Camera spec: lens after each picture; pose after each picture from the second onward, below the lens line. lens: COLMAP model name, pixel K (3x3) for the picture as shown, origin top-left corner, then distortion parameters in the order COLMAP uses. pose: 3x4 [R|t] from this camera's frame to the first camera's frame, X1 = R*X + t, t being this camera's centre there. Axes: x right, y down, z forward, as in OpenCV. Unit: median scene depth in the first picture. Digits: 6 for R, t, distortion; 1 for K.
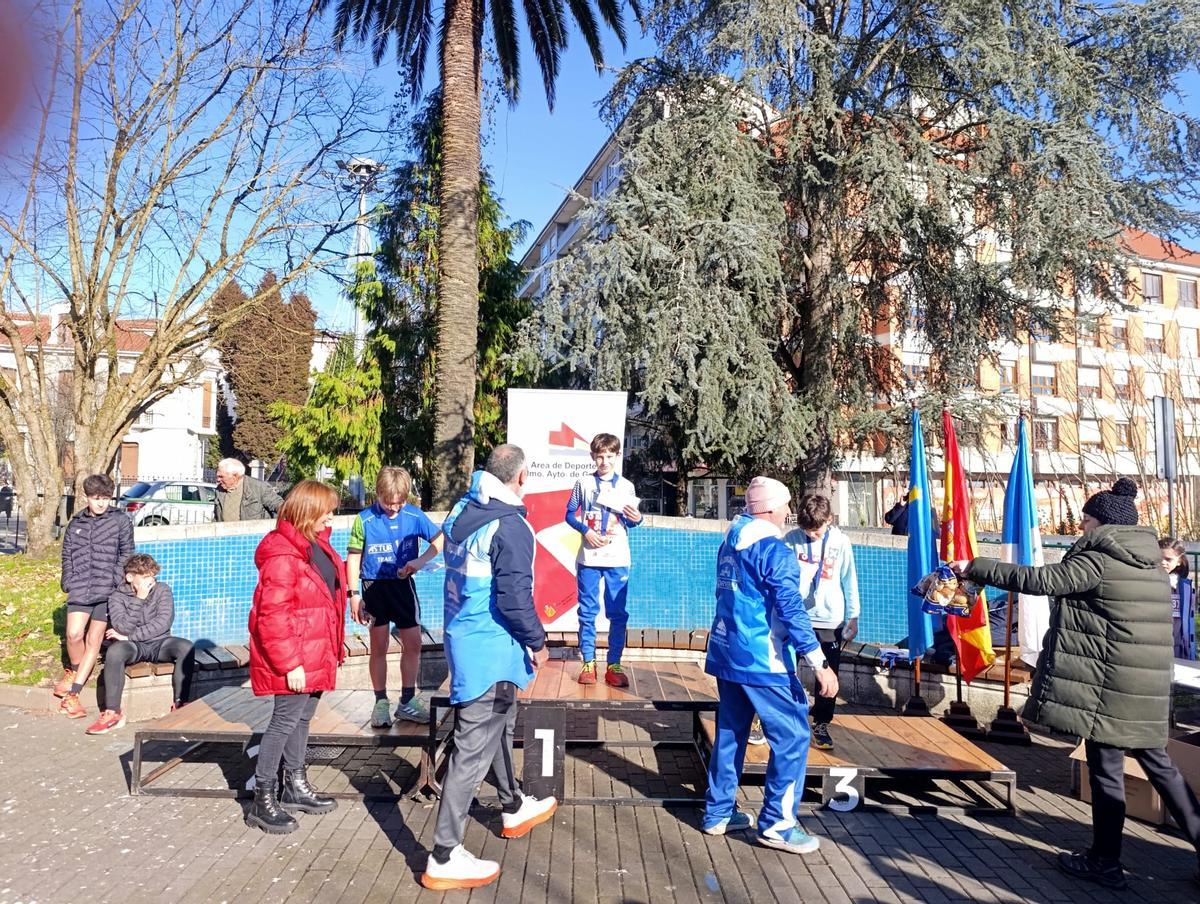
lens RADIAL K [[814.4, 0, 594.4], [0, 814.4, 448.0], [0, 0, 1]] dist [0.031430, -0.040170]
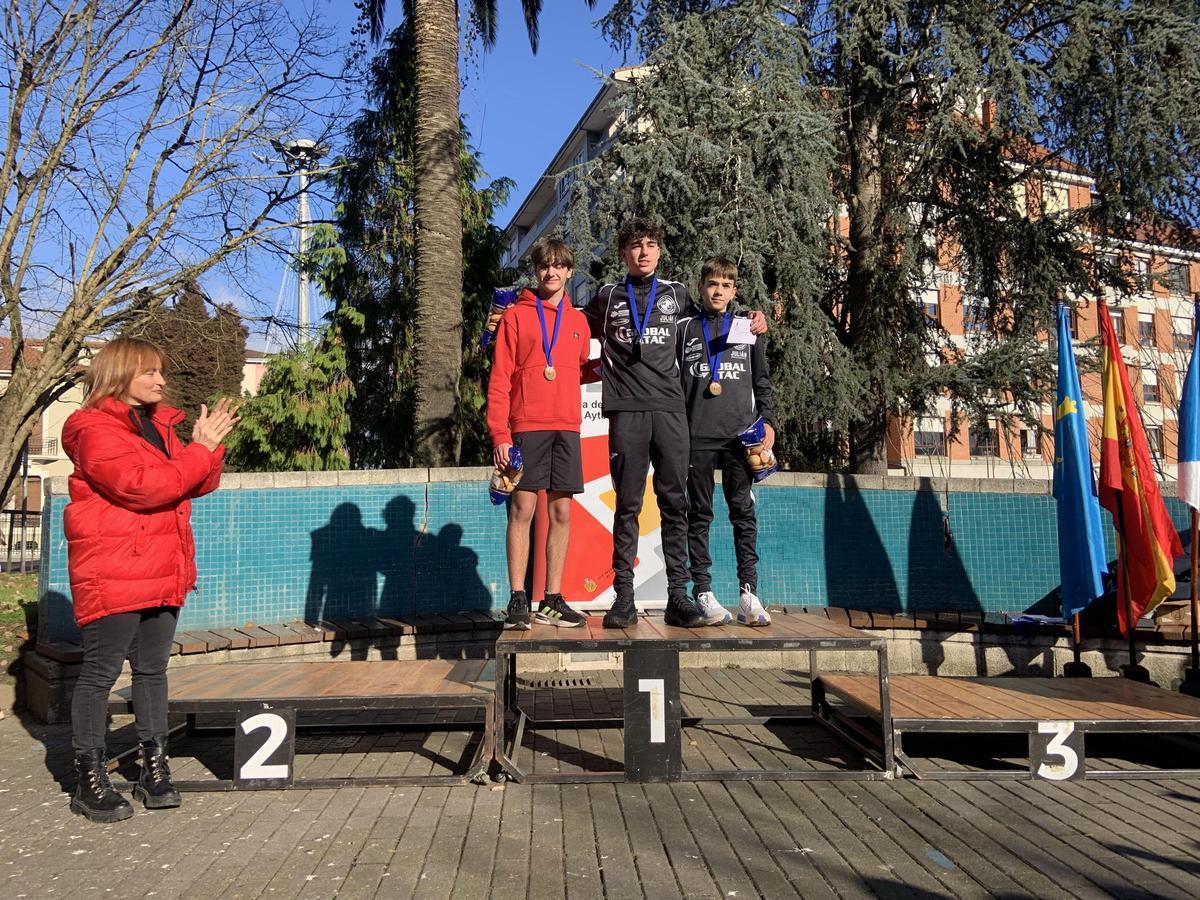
lens RADIAL K [[895.2, 0, 593.4], [0, 895.2, 458.9], [0, 0, 1]] dist [0.116966, -0.144113]
pose [[0.999091, -0.022334, 0.036302, -0.049523], [0.023124, 0.999502, -0.021494, 0.057530], [-0.035804, 0.022314, 0.999110, 0.064499]]
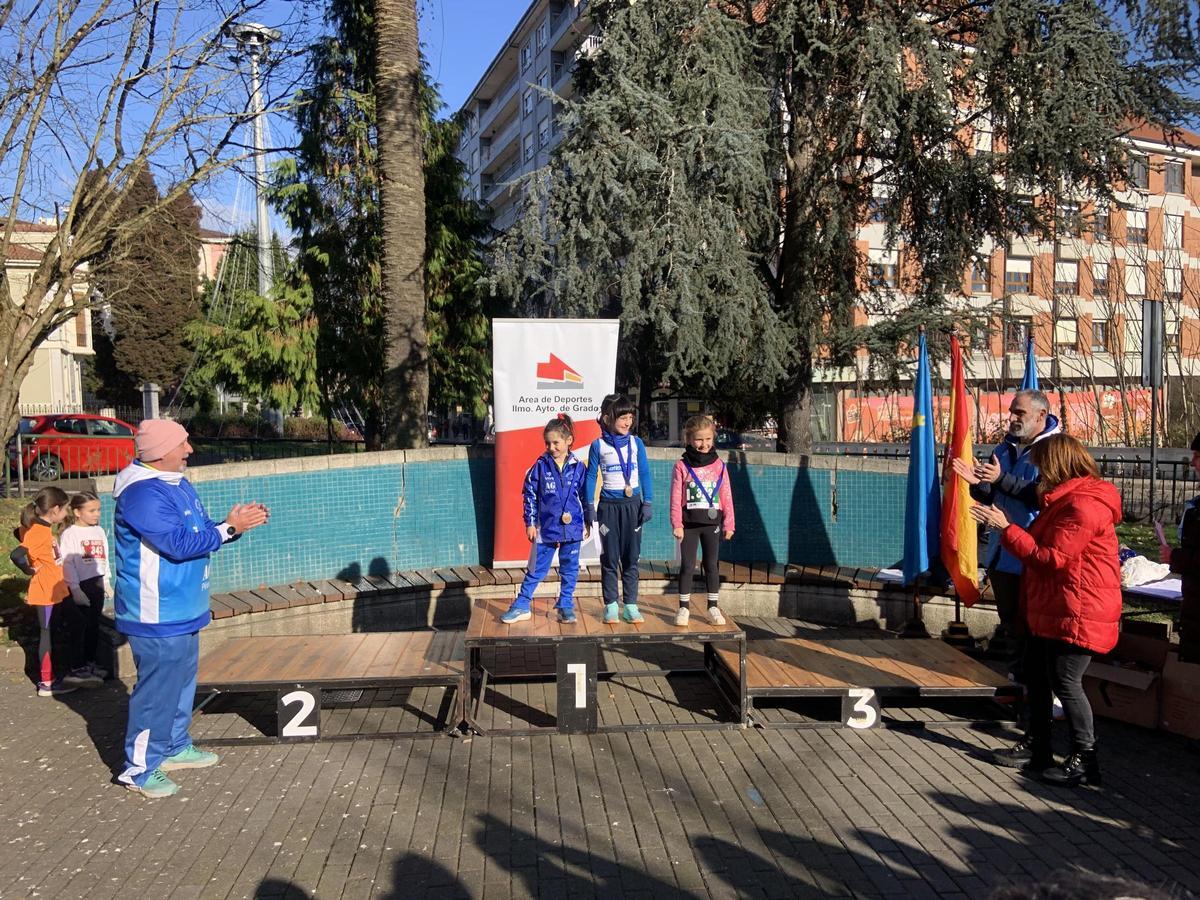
lens RADIAL K [[889.1, 0, 583.9], [0, 889.1, 471.3], [0, 0, 1]] dist [0.111929, -0.134192]
pose [[0.997745, -0.028789, 0.060629, -0.040402], [0.021101, 0.992079, 0.123831, -0.012951], [-0.063714, -0.122272, 0.990449, -0.031381]]
